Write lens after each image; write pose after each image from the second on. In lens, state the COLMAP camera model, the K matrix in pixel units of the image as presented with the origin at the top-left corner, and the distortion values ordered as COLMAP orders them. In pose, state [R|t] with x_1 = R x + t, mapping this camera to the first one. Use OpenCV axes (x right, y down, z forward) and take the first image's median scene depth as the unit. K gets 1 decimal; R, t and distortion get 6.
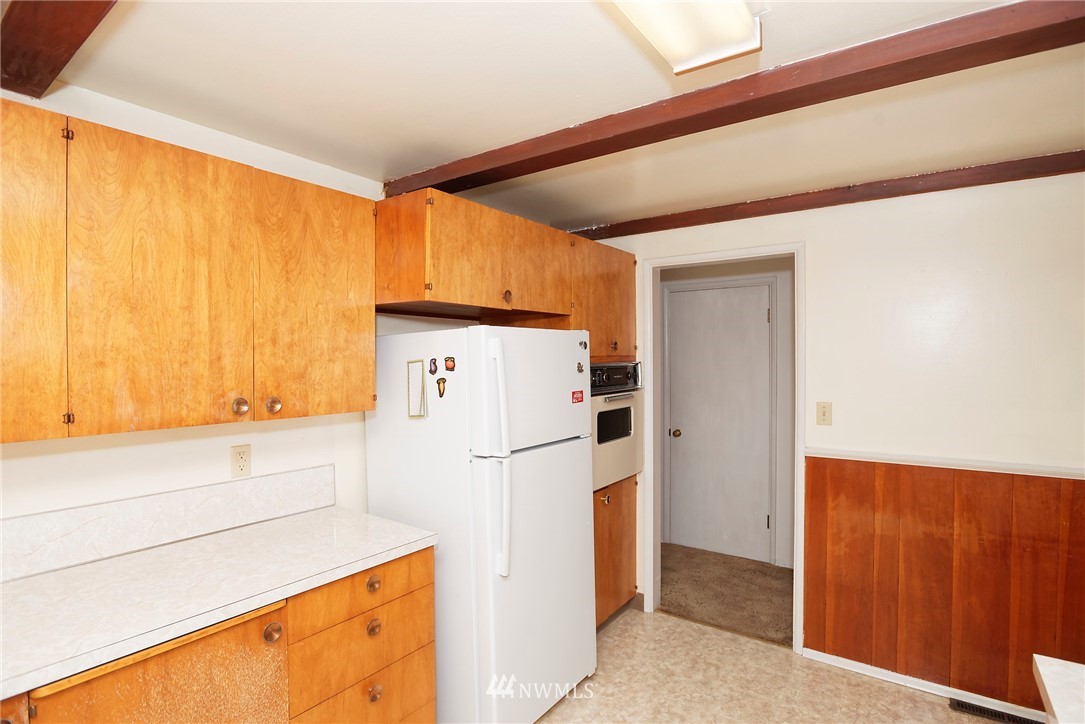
lens RADIAL K [[552.4, 0, 542.9], [0, 552.4, 359.2], [0, 0, 1]] dist [-0.032865, 0.006871]
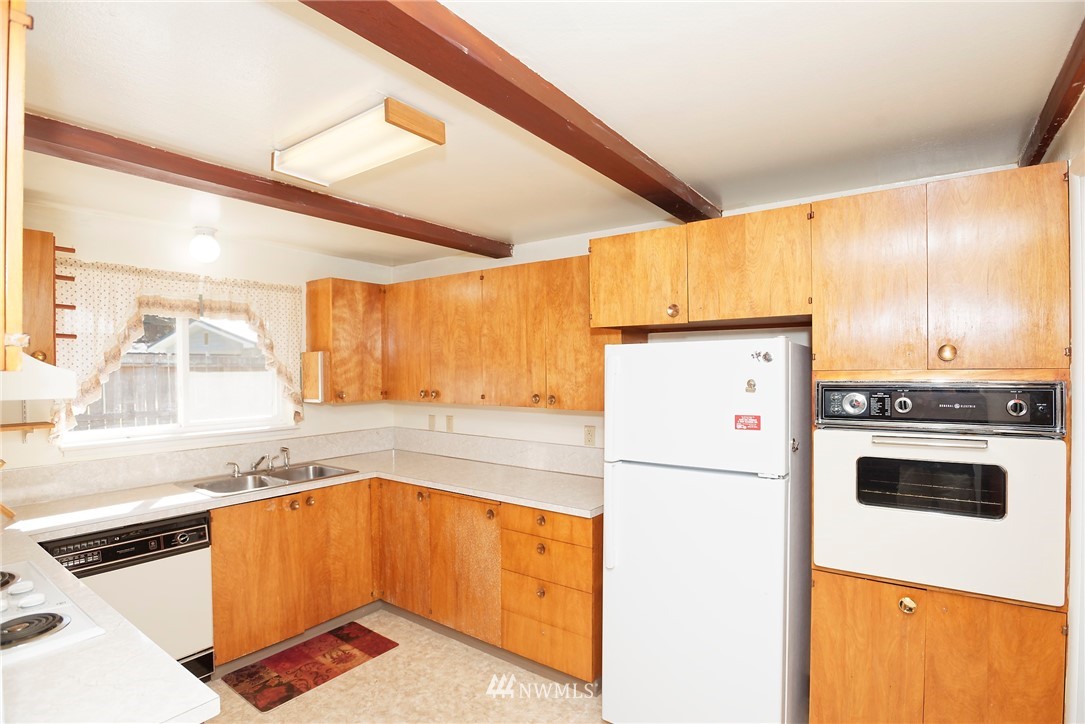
lens RADIAL K [[552.4, 0, 539.4], [0, 552.4, 364.2], [0, 0, 1]] dist [-0.032865, 0.006871]
pose [[-0.017977, -0.001479, -0.999837, 1.200149], [0.002715, 0.999995, -0.001528, -0.021679], [0.999835, -0.002742, -0.017973, 0.997670]]
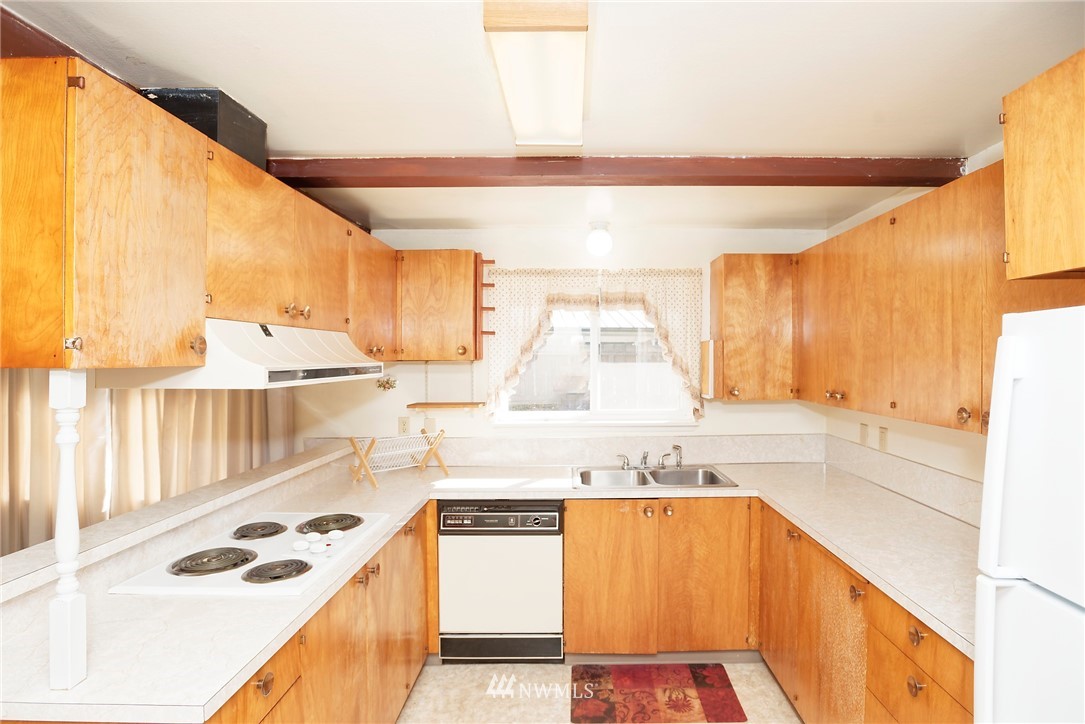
lens RADIAL K [[552.4, 0, 575.0], [0, 552.4, 360.0], [0, 0, 1]] dist [-0.032865, 0.006871]
pose [[-0.810813, 0.008775, -0.585239, 0.592888], [0.005562, 0.999958, 0.007287, -0.026337], [0.585279, 0.002653, -0.810828, 1.334548]]
